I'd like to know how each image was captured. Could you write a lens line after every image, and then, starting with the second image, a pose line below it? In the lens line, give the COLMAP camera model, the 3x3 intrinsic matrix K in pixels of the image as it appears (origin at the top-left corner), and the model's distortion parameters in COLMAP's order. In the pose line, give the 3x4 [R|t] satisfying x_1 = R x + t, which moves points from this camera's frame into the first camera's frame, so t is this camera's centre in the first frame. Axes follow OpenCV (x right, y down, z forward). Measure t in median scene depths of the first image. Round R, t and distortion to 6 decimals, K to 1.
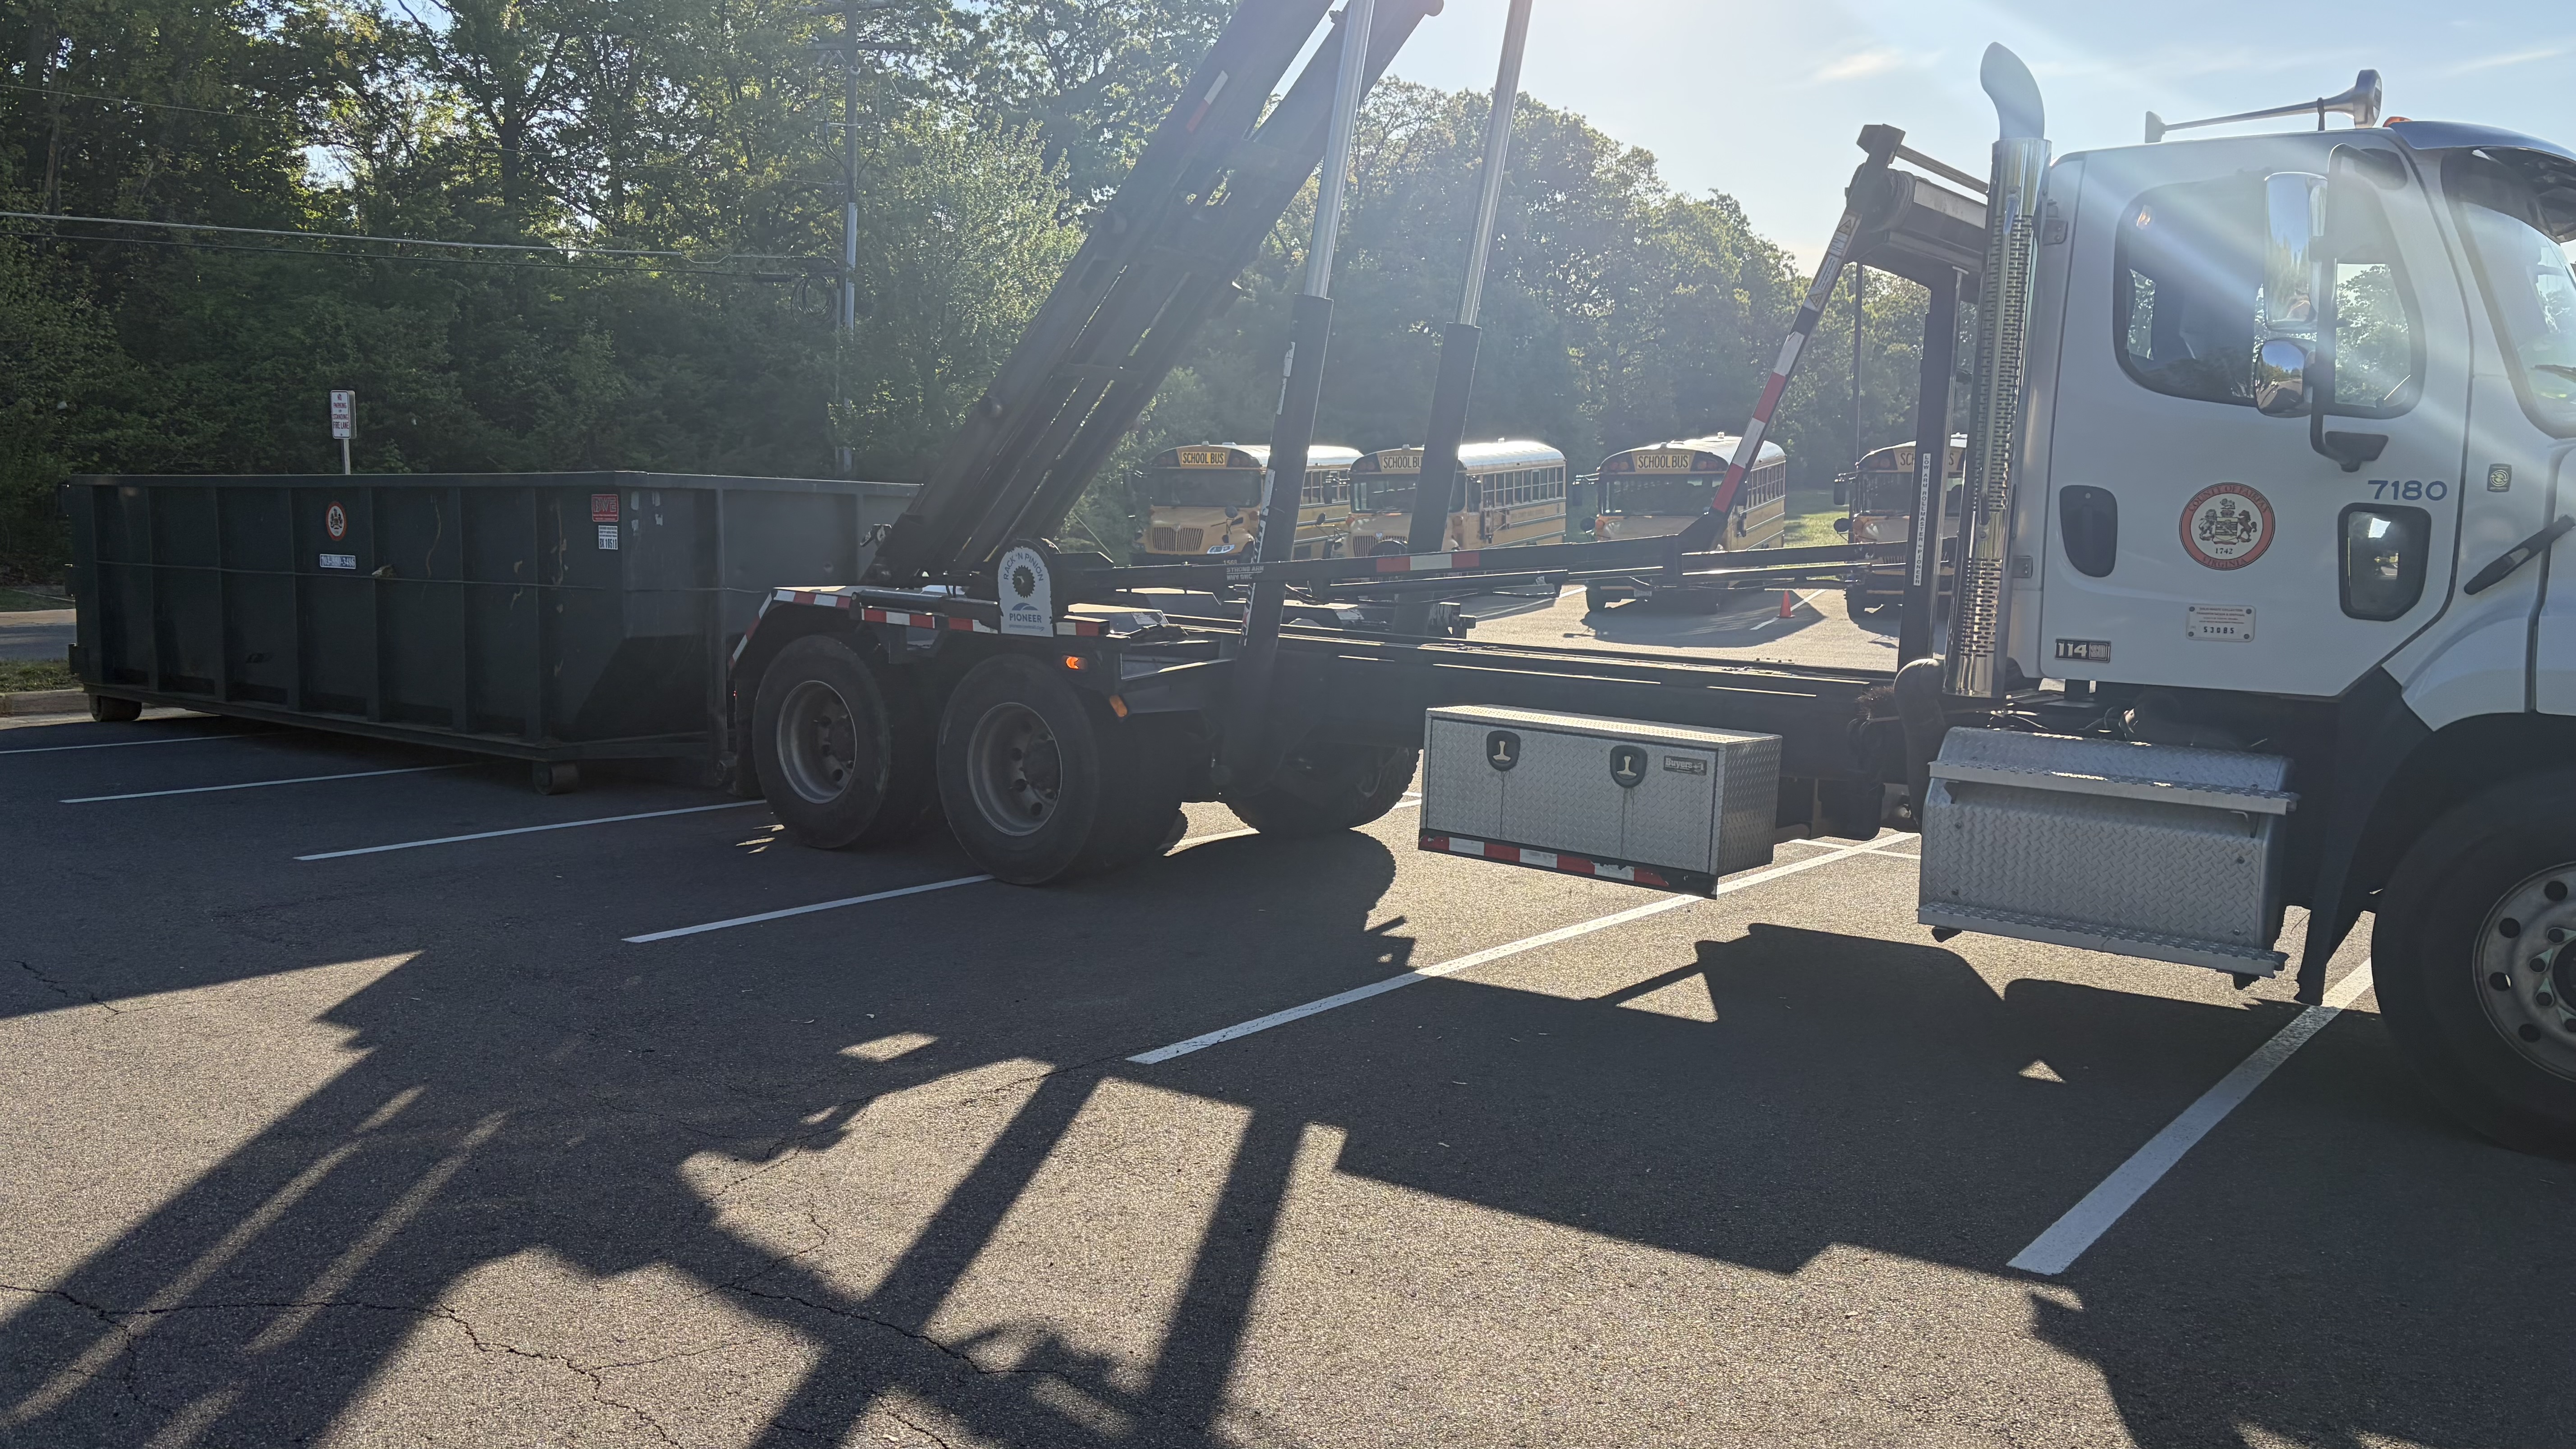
lens RADIAL K [[1958.1, 0, 1289.9], [0, 1958.1, 825.4], [0, 0, 1]] dist [0.011039, -0.008823]
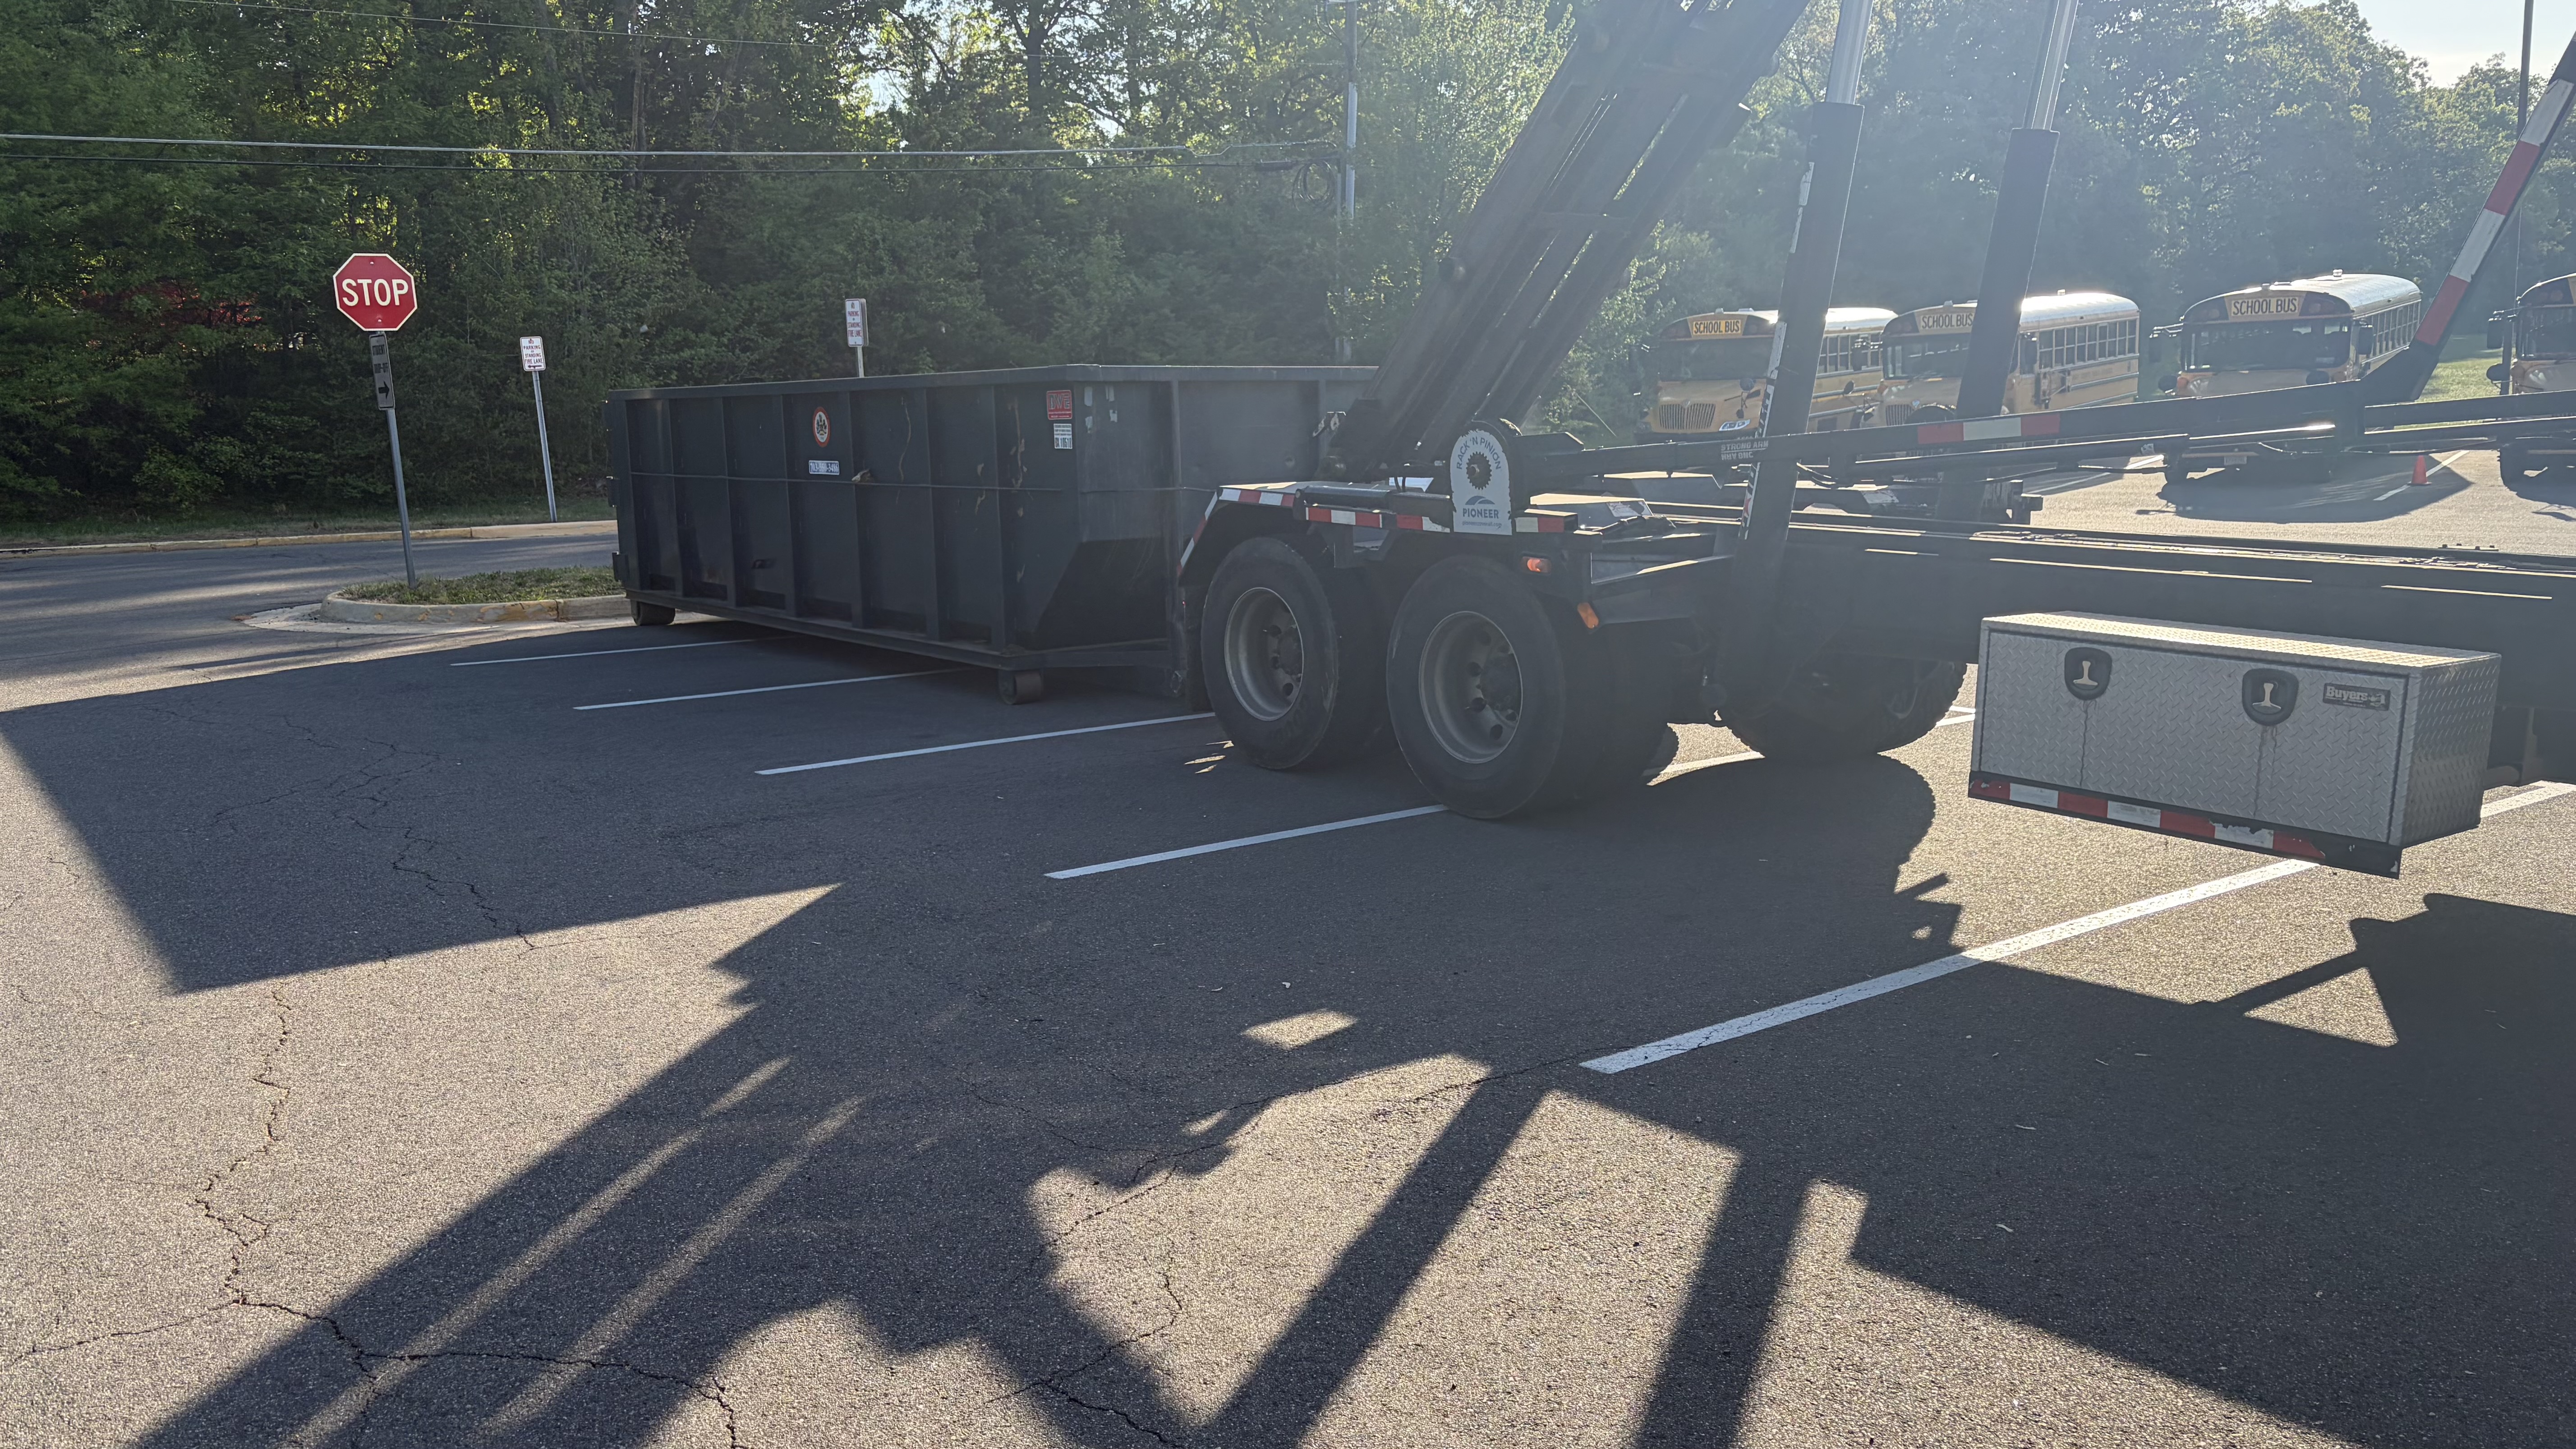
lens RADIAL K [[1937.5, 0, 1300.0], [0, 1937.5, 753.2], [0, 0, 1]] dist [0.041852, -0.050142]
pose [[0.966857, 0.010319, -0.255111, 0.004979], [-0.004549, 0.999721, 0.023197, -0.020049], [0.255279, -0.021267, 0.966634, 0.155840]]
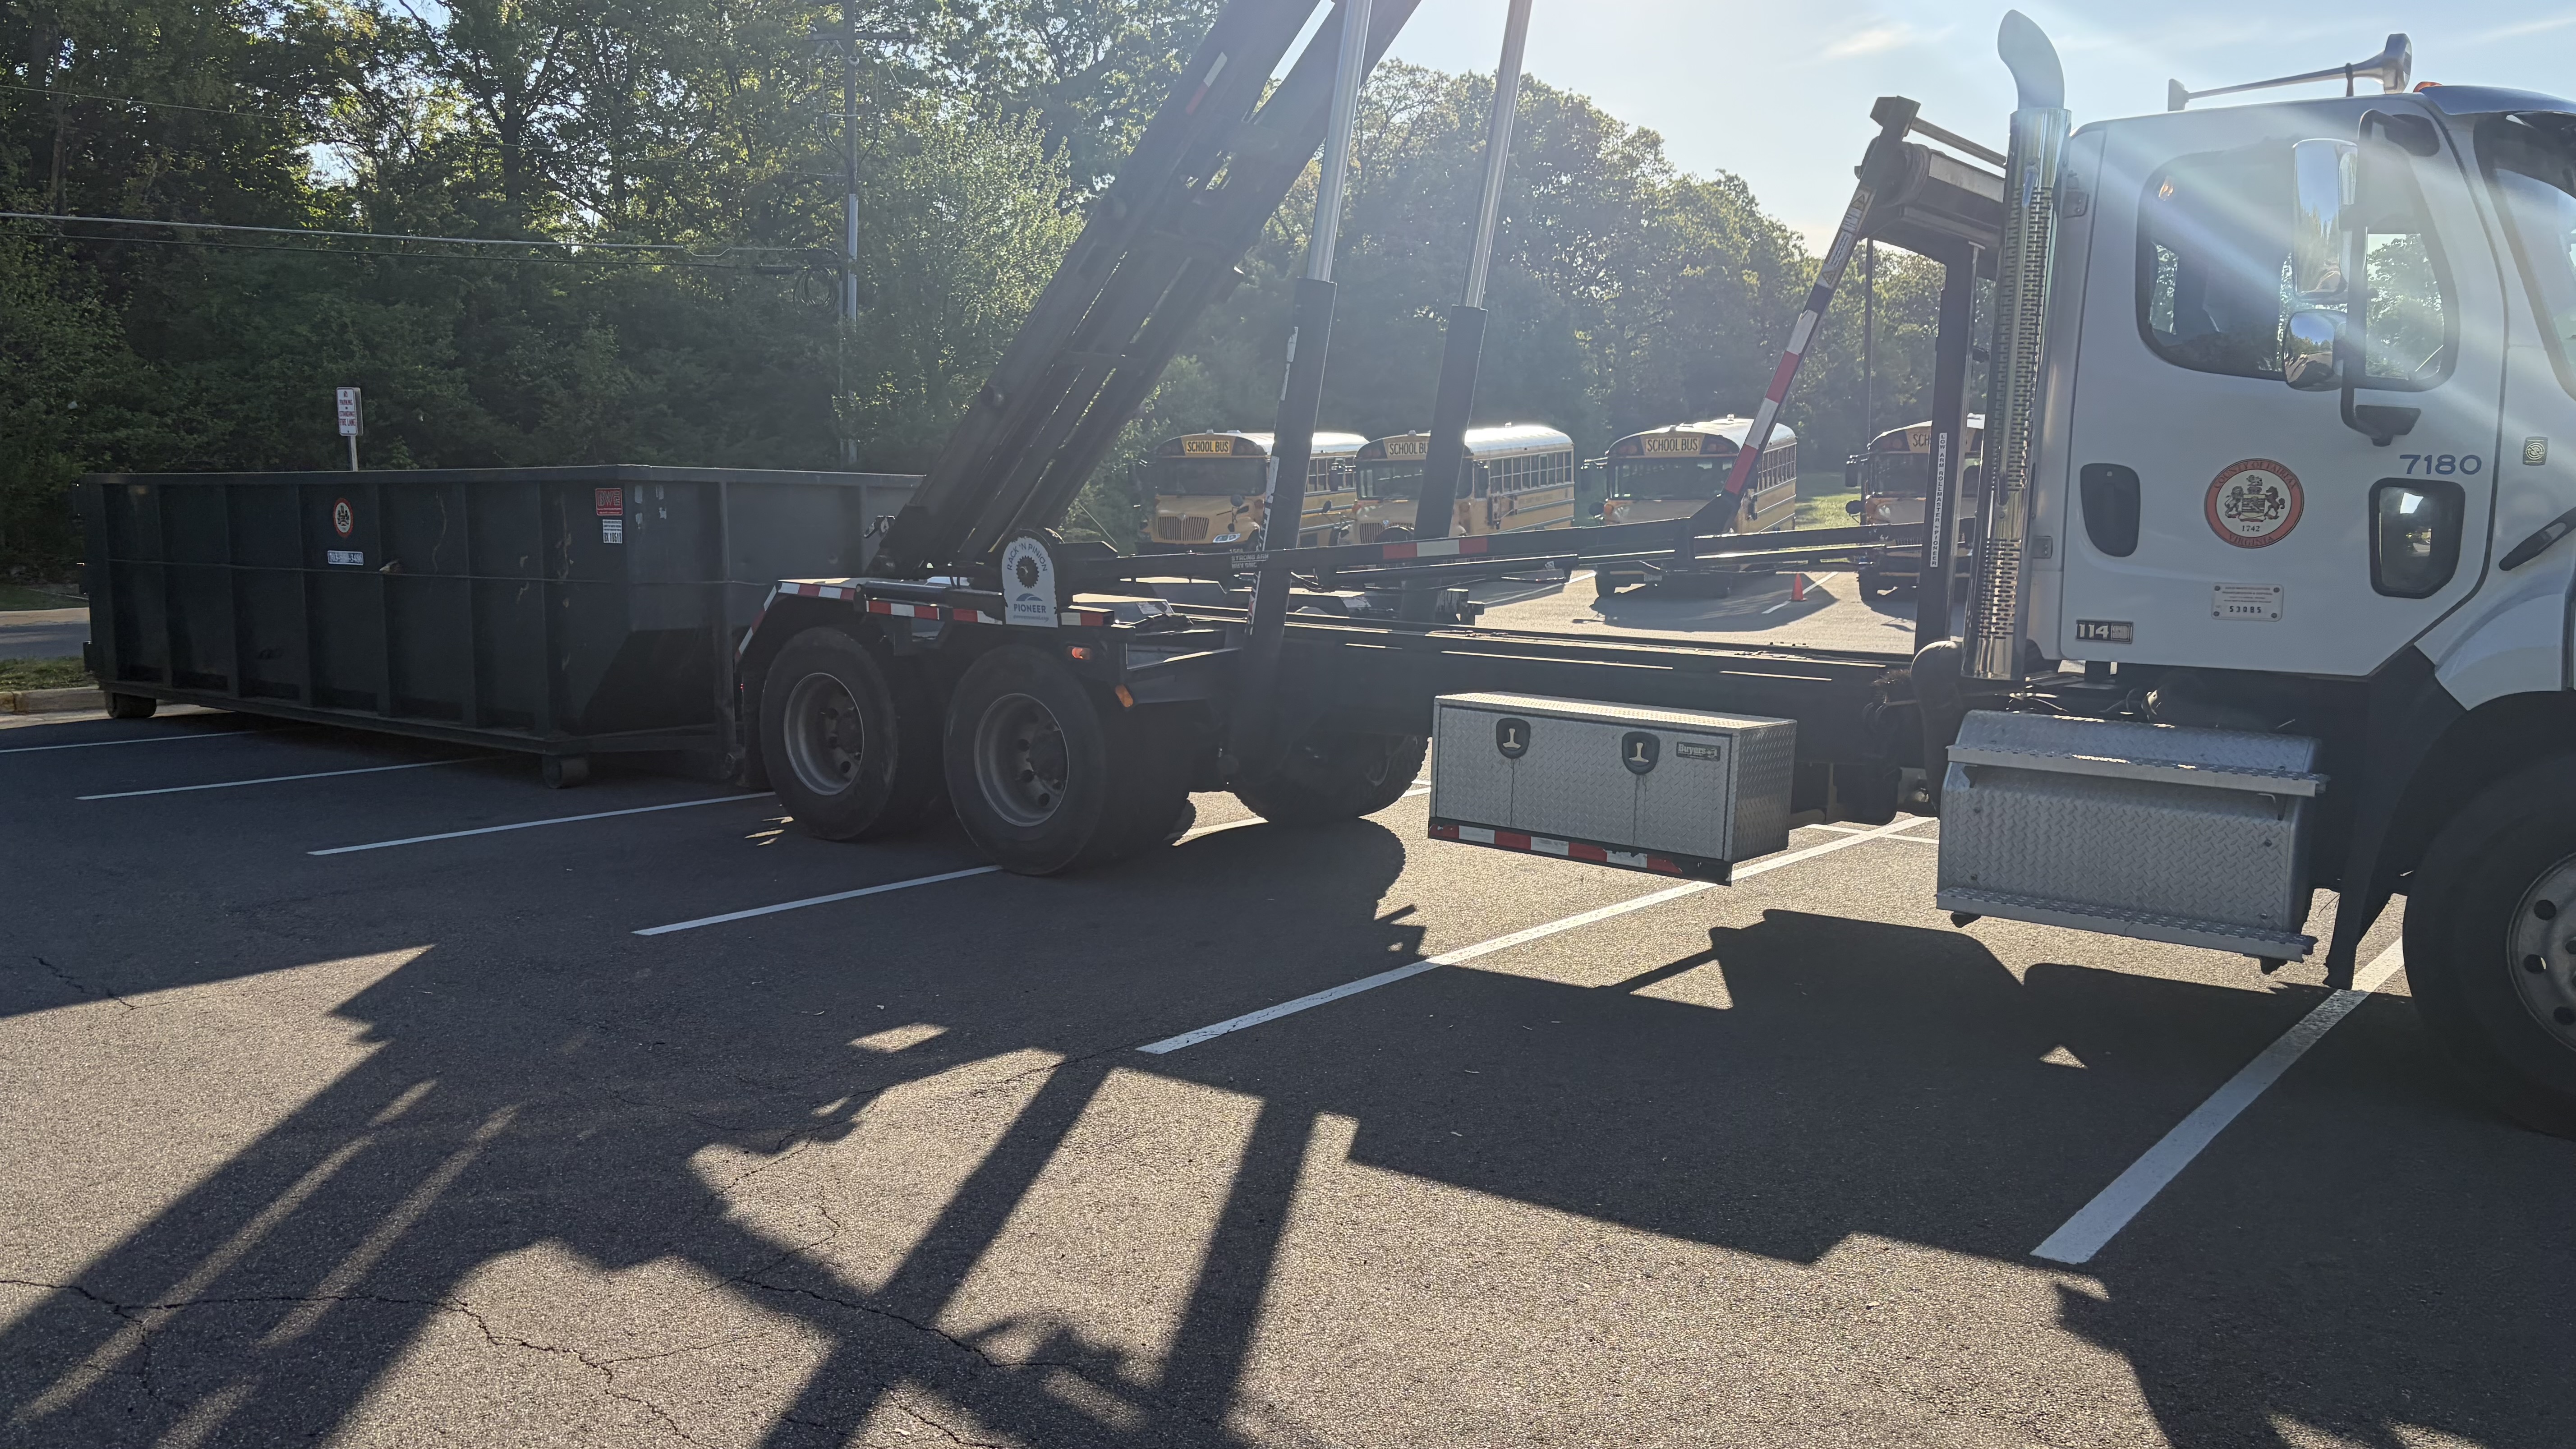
lens RADIAL K [[1937.5, 0, 1300.0], [0, 1937.5, 753.2], [0, 0, 1]] dist [0.041852, -0.050142]
pose [[0.999957, -0.009262, 0.000987, 0.000205], [0.009287, 0.999520, -0.029572, -0.002243], [-0.000712, 0.029580, 0.999562, 0.018984]]
